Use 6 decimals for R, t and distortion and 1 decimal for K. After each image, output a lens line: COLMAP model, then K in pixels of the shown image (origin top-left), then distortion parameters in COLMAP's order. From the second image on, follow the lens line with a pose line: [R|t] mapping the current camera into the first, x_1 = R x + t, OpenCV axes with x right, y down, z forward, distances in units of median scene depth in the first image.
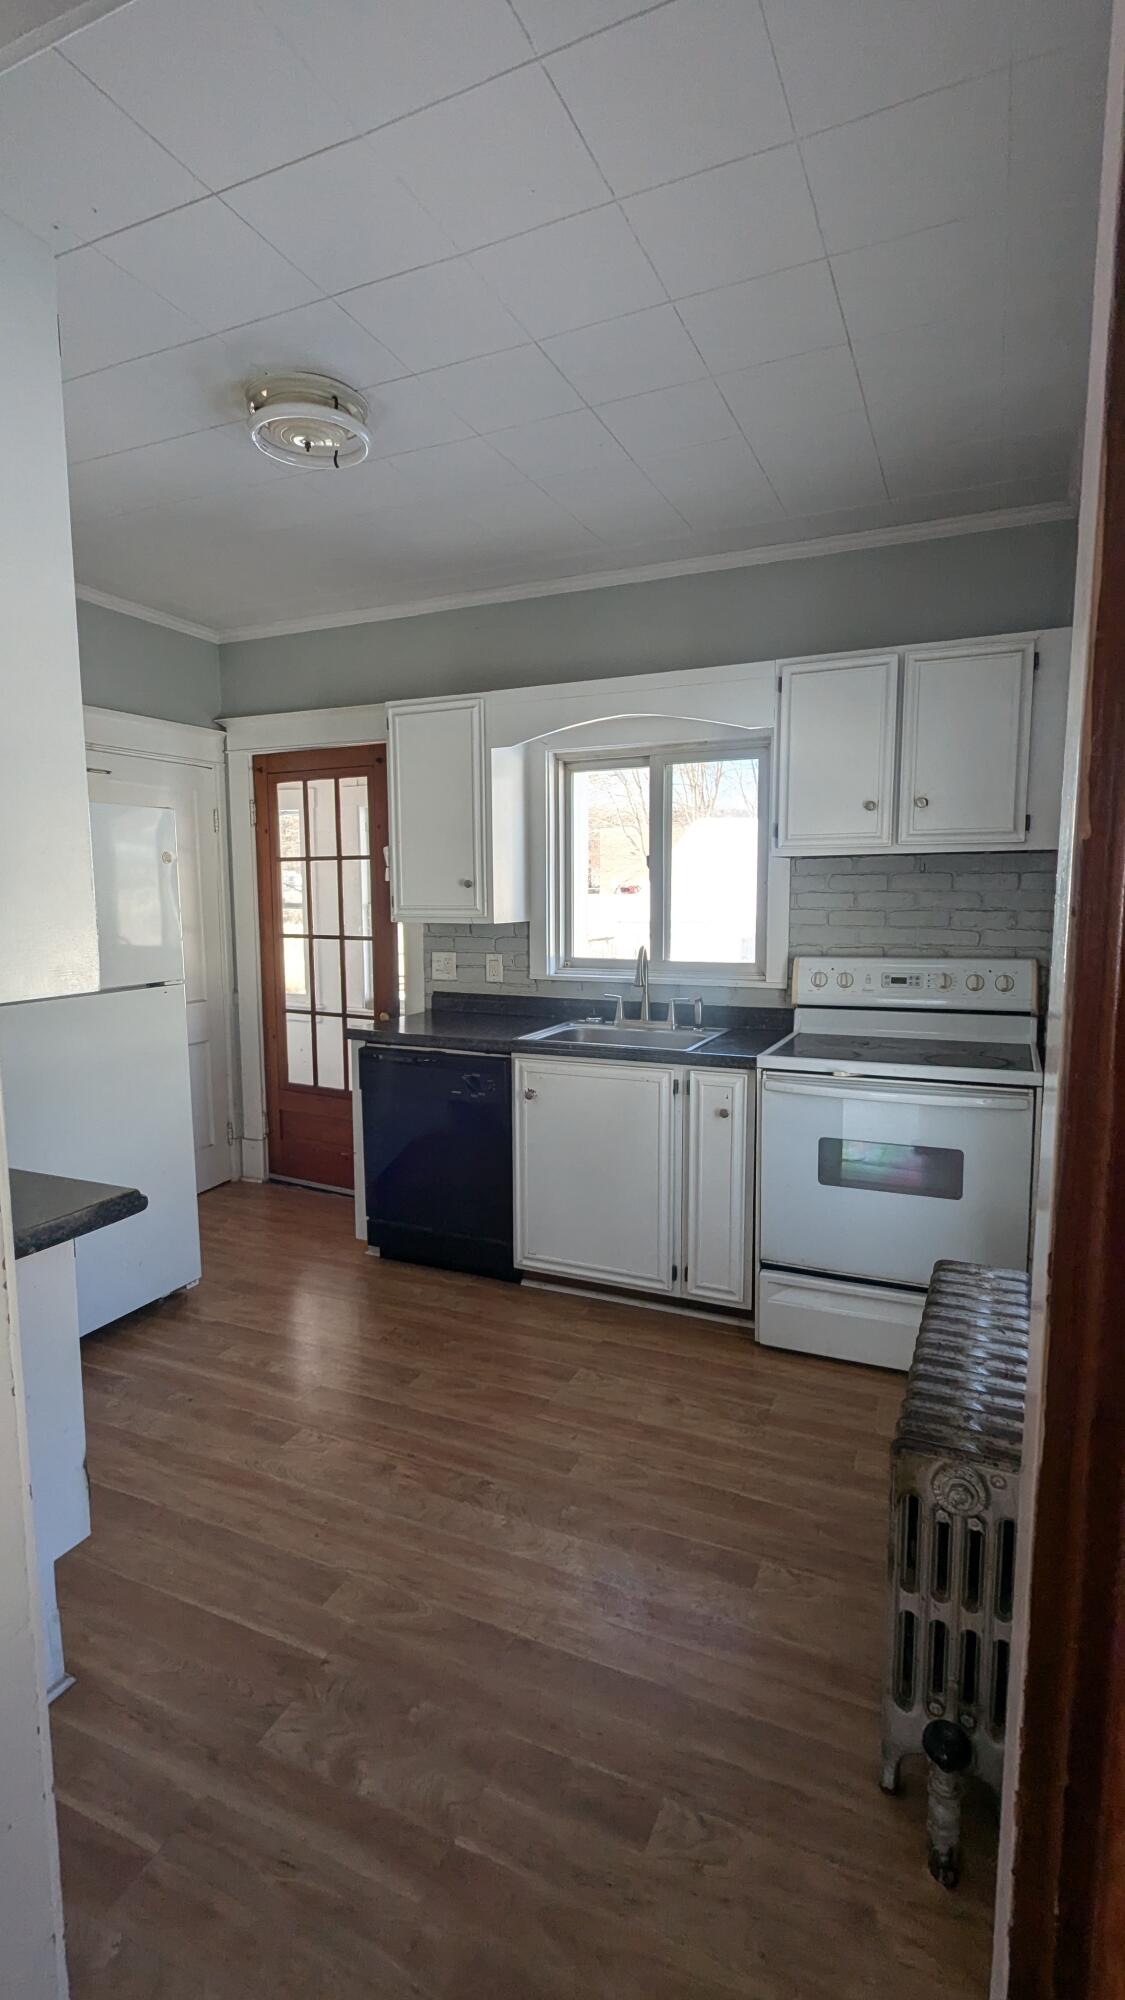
lens RADIAL K [[941.3, 0, 555.7], [0, 941.3, 1000.8], [0, 0, 1]] dist [0.003816, 0.000966]
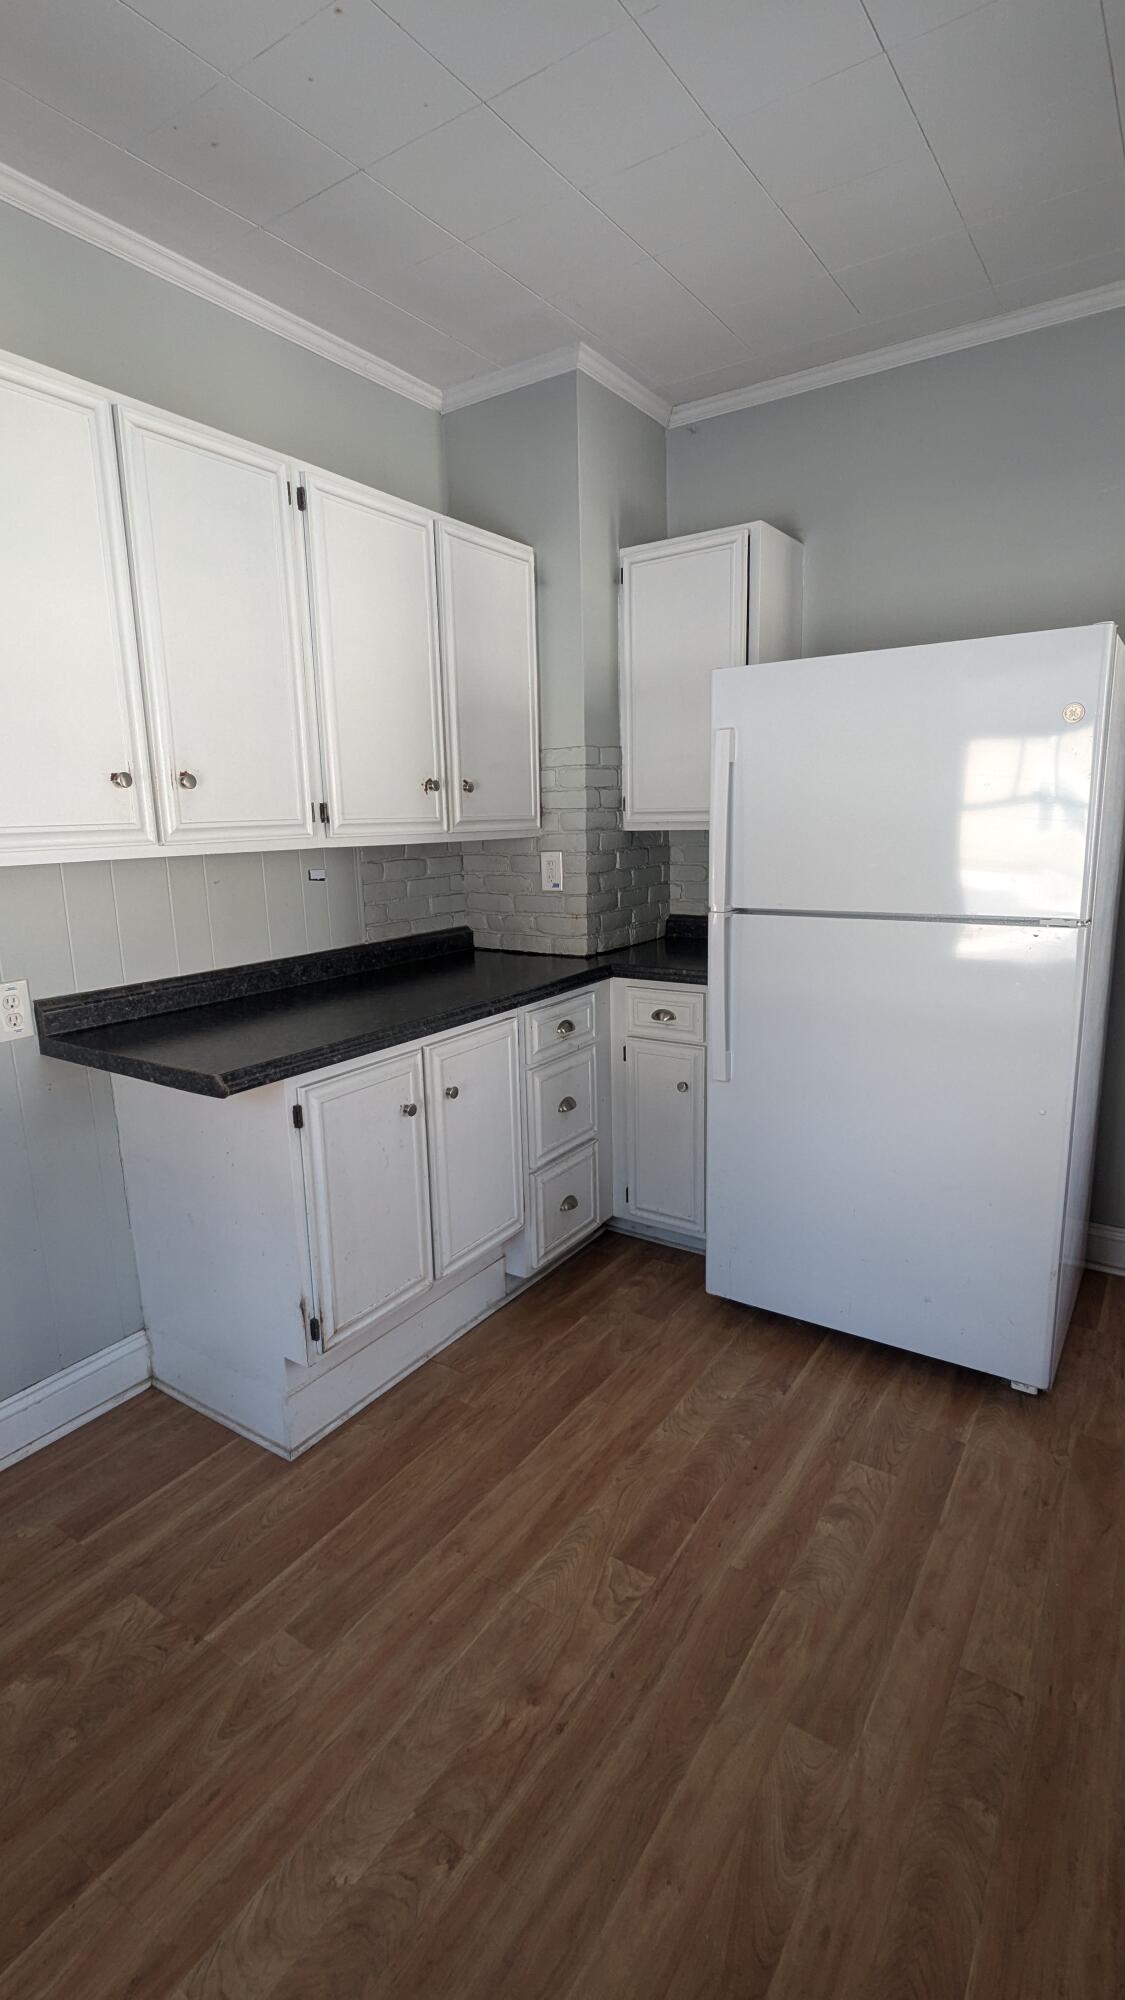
lens RADIAL K [[941.3, 0, 558.6], [0, 941.3, 996.9], [0, 0, 1]] dist [0.003816, 0.000966]
pose [[-0.166940, 0.212104, -0.962883, 0.371858], [-0.092991, 0.968847, 0.229540, -0.125711], [0.981572, 0.127859, -0.142015, 1.150601]]
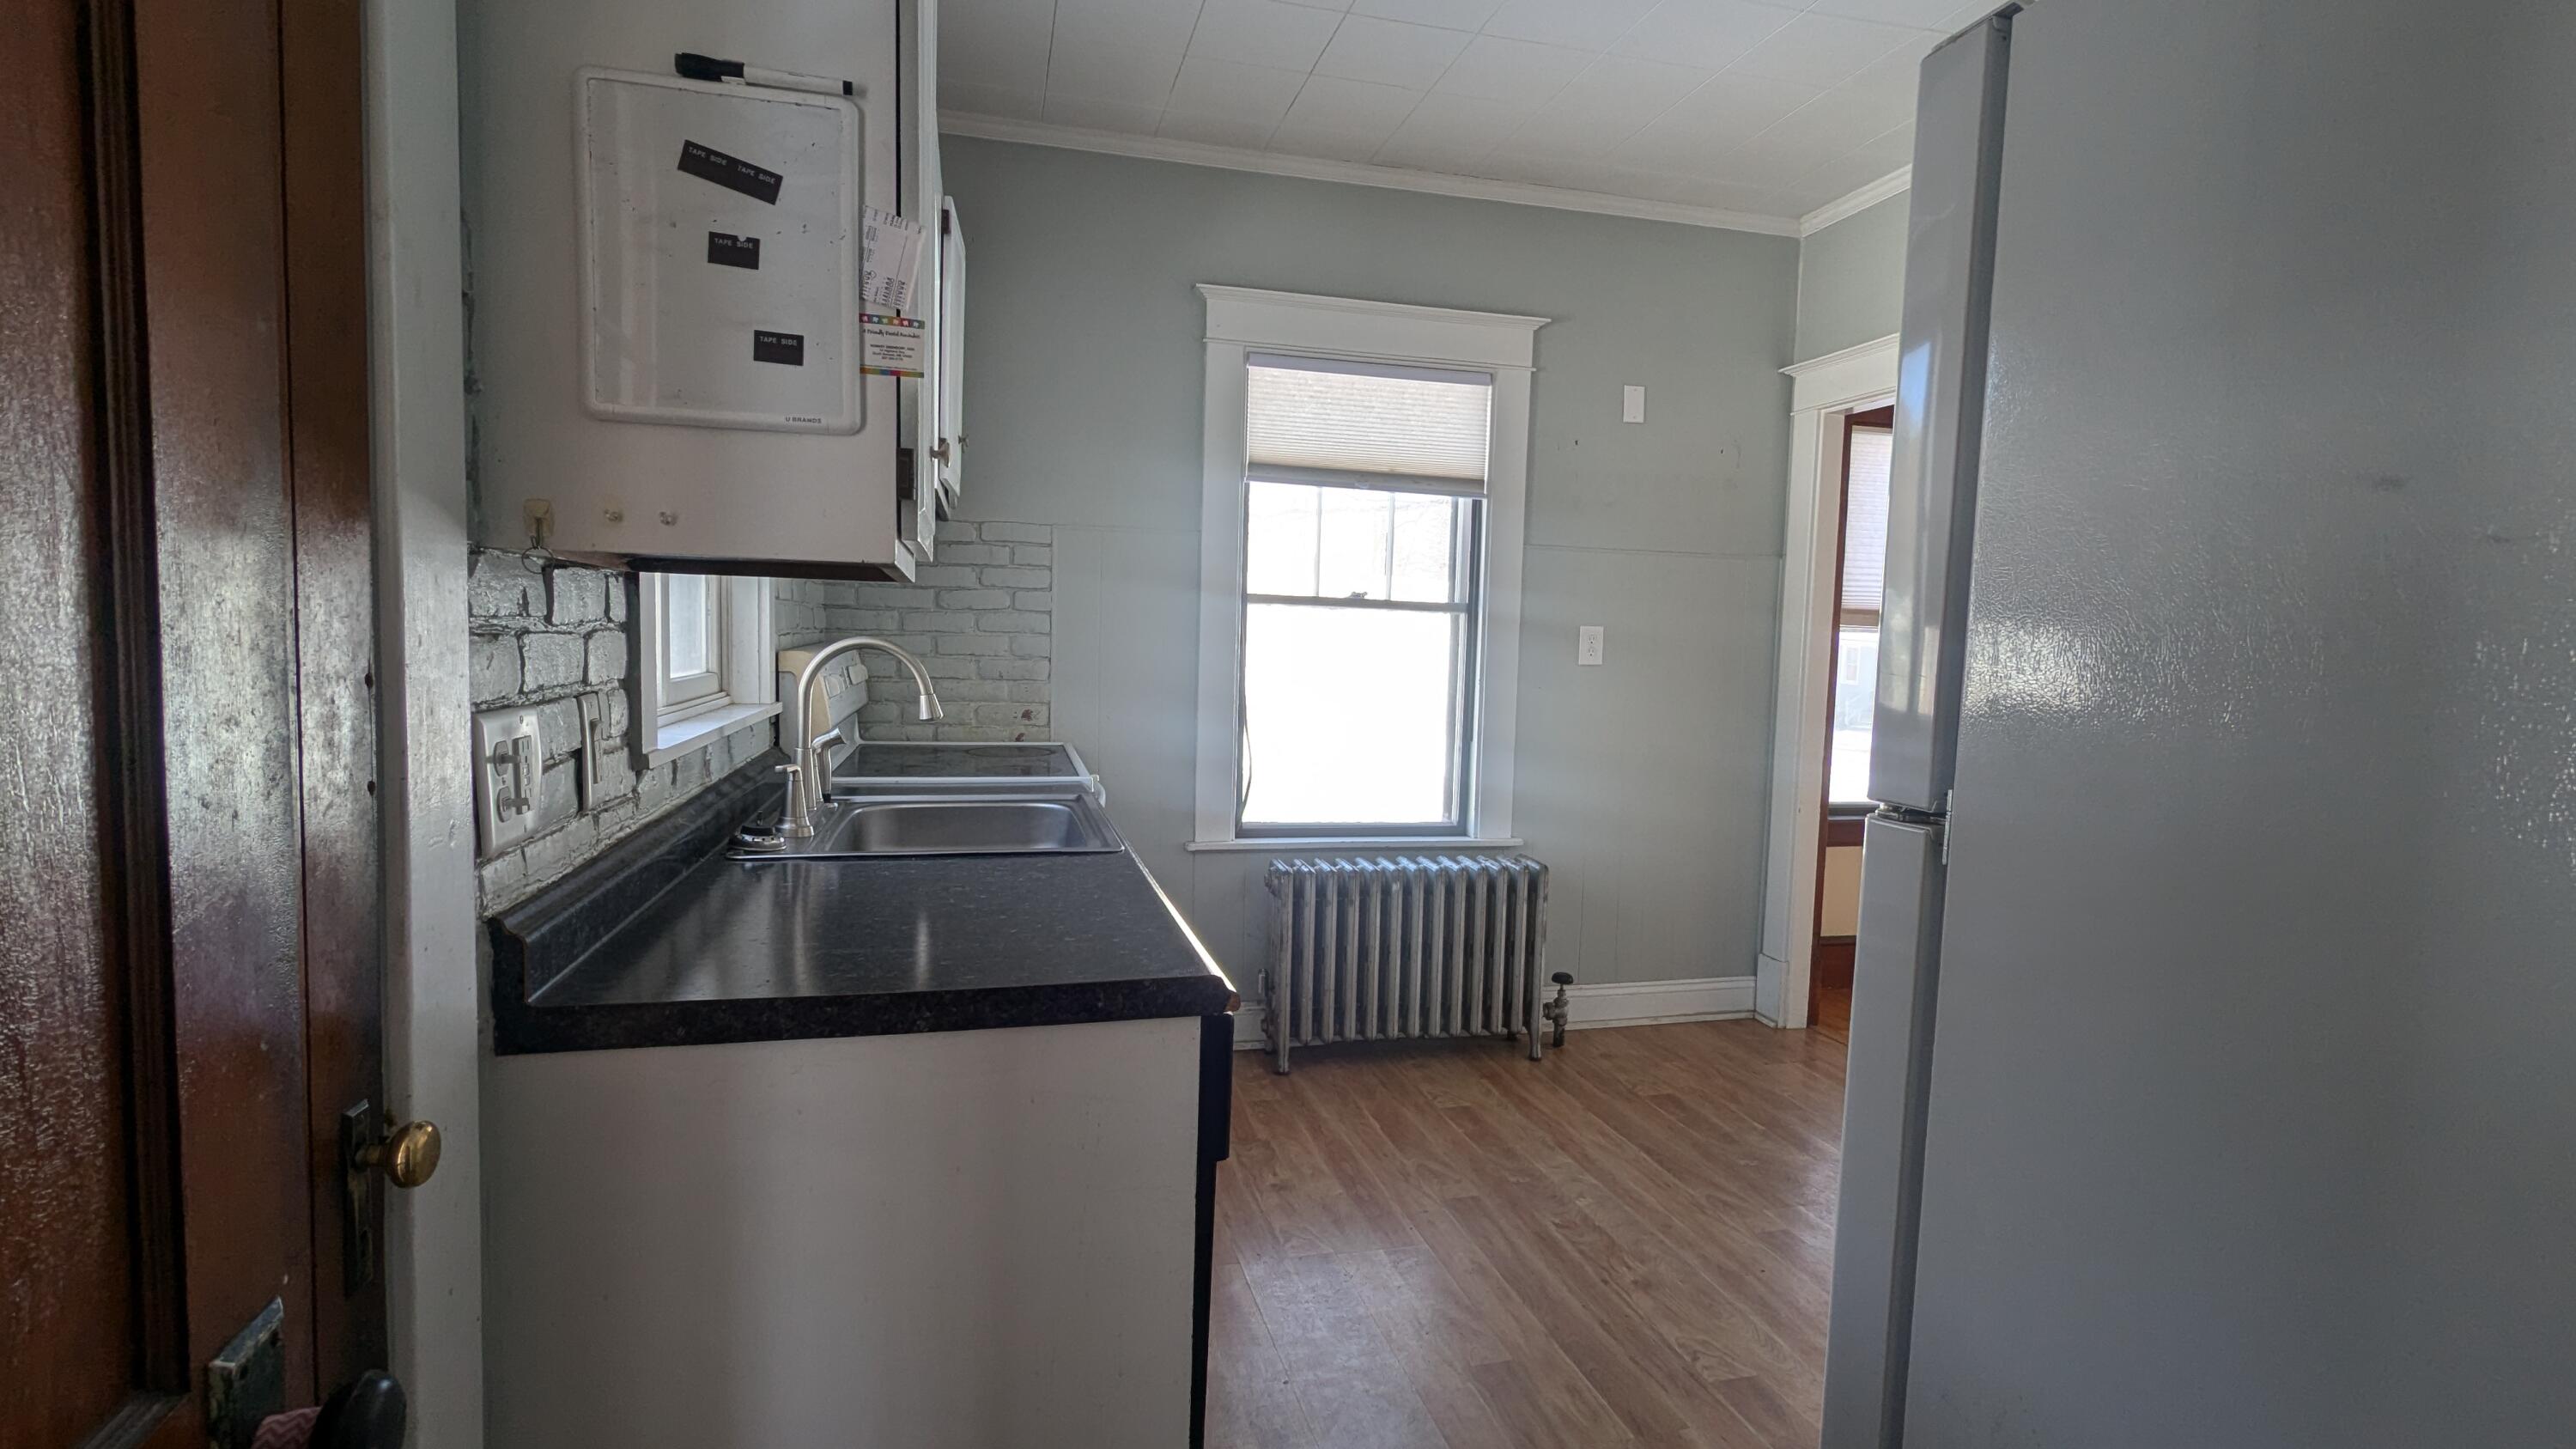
lens RADIAL K [[1212.6, 0, 1279.2], [0, 1212.6, 723.7], [0, 0, 1]] dist [0.003816, 0.000966]
pose [[-0.626842, -0.063822, 0.776528, -0.816421], [0.068238, 0.988313, 0.136313, -0.134805], [-0.776152, 0.138435, -0.615161, 1.966942]]
